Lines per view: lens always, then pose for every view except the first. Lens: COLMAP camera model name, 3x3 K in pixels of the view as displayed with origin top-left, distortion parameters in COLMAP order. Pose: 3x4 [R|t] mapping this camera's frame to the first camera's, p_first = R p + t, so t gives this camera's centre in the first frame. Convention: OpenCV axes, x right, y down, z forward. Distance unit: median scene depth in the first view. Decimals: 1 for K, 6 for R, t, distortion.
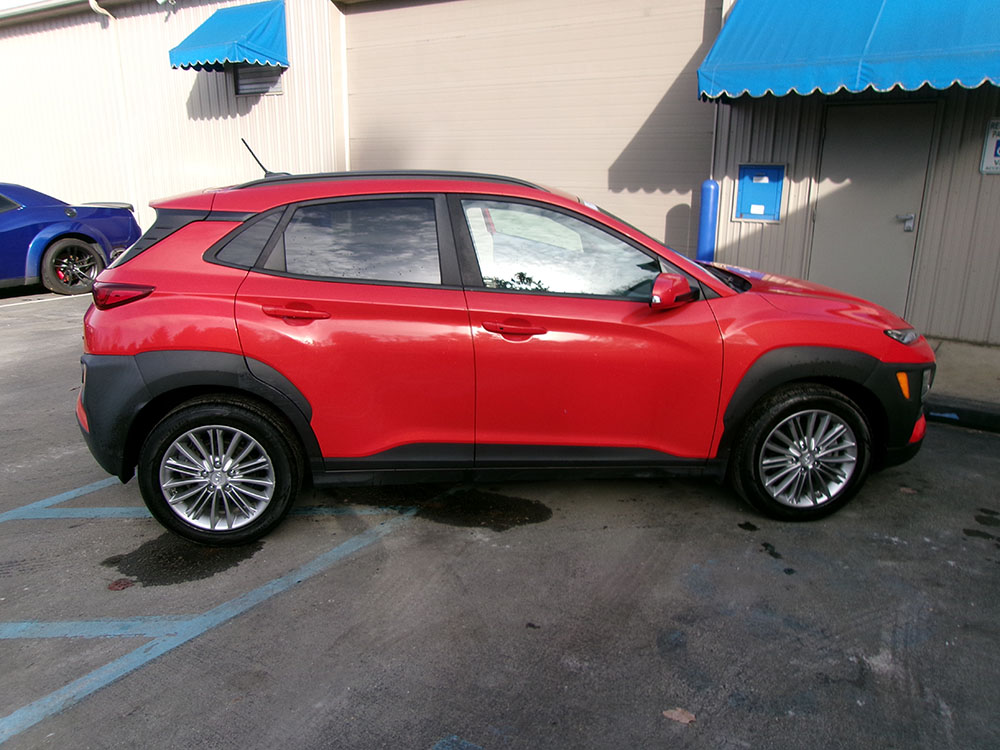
lens RADIAL K [[767.1, 0, 496.6], [0, 767.1, 374.0], [0, 0, 1]] dist [0.003761, 0.008741]
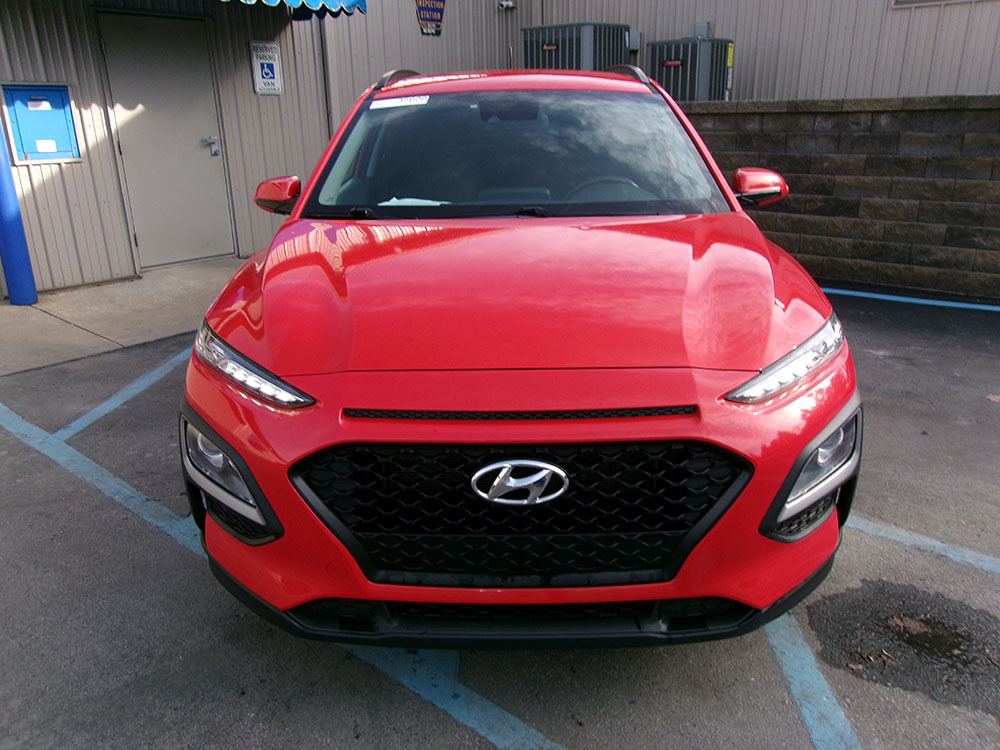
lens RADIAL K [[767.1, 0, 496.6], [0, 767.1, 374.0], [0, 0, 1]] dist [0.003761, 0.008741]
pose [[0.102934, -0.333528, 0.937104, -0.485594], [0.279620, 0.913820, 0.294526, -0.132066], [-0.954577, 0.231717, 0.187325, 0.594820]]
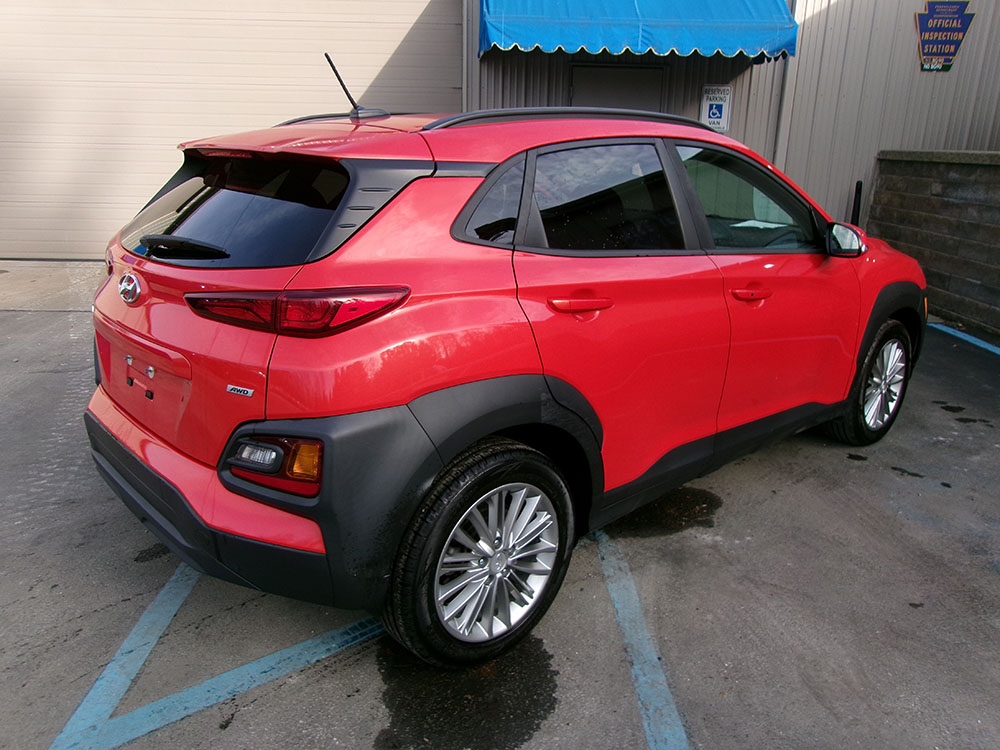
lens RADIAL K [[767.0, 0, 497.6], [0, 767.0, 375.1], [0, 0, 1]] dist [-0.010561, 0.024659]
pose [[0.810828, -0.167096, 0.560925, -0.356108], [0.142588, 0.985900, 0.087580, -0.042568], [-0.567650, 0.008969, 0.823221, 0.221259]]
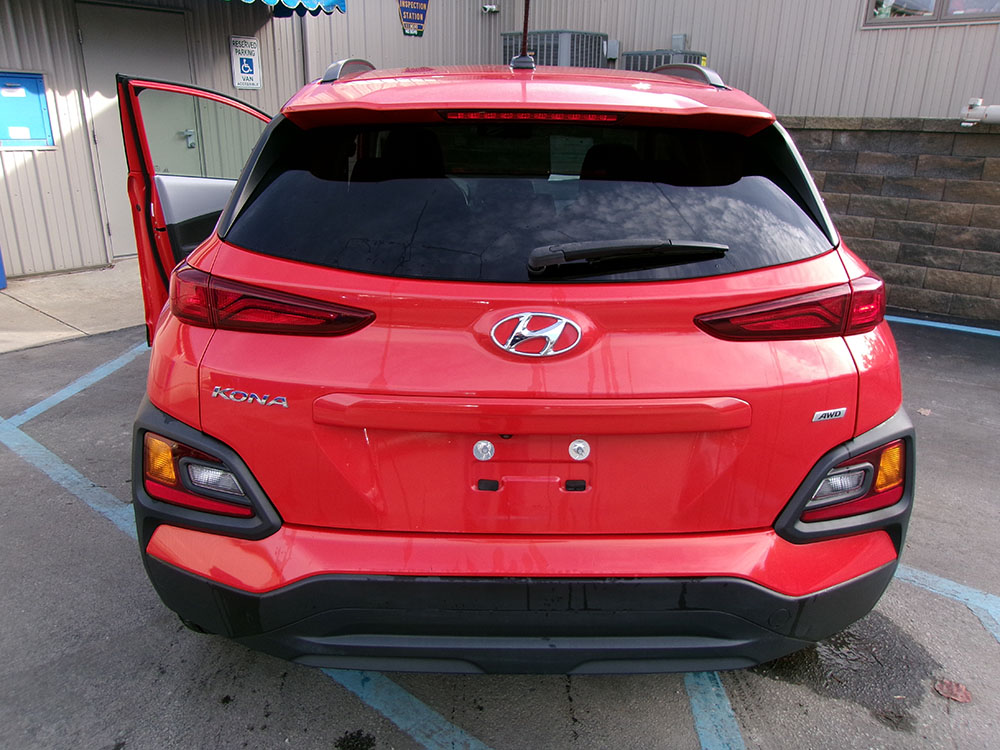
lens RADIAL K [[767.0, 0, 497.6], [0, 767.0, 375.1], [0, 0, 1]] dist [-0.010561, 0.024659]
pose [[0.094898, -0.332808, 0.938207, -0.495855], [0.245025, 0.921275, 0.302018, -0.130245], [-0.964861, 0.201223, 0.168973, 0.566412]]
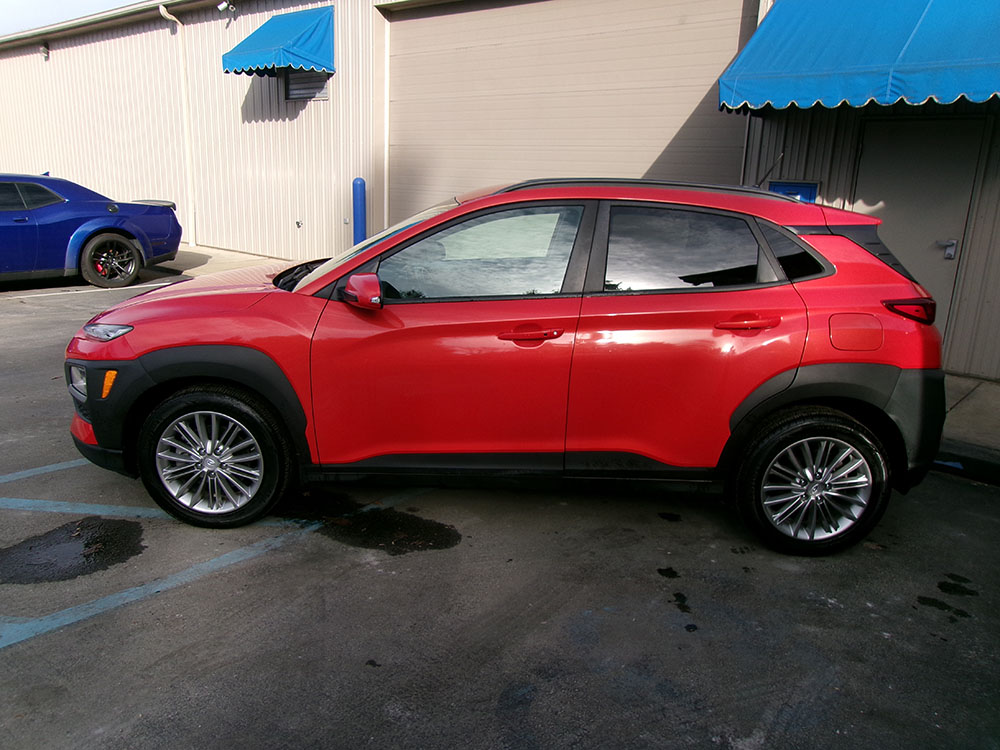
lens RADIAL K [[770.9, 0, 494.5], [0, 770.9, 372.7], [0, 0, 1]] dist [-0.001180, 0.015544]
pose [[0.993070, 0.057503, -0.102499, 0.111626], [-0.059588, 0.998072, -0.017387, -0.003628], [0.101302, 0.023374, 0.994581, 0.041871]]
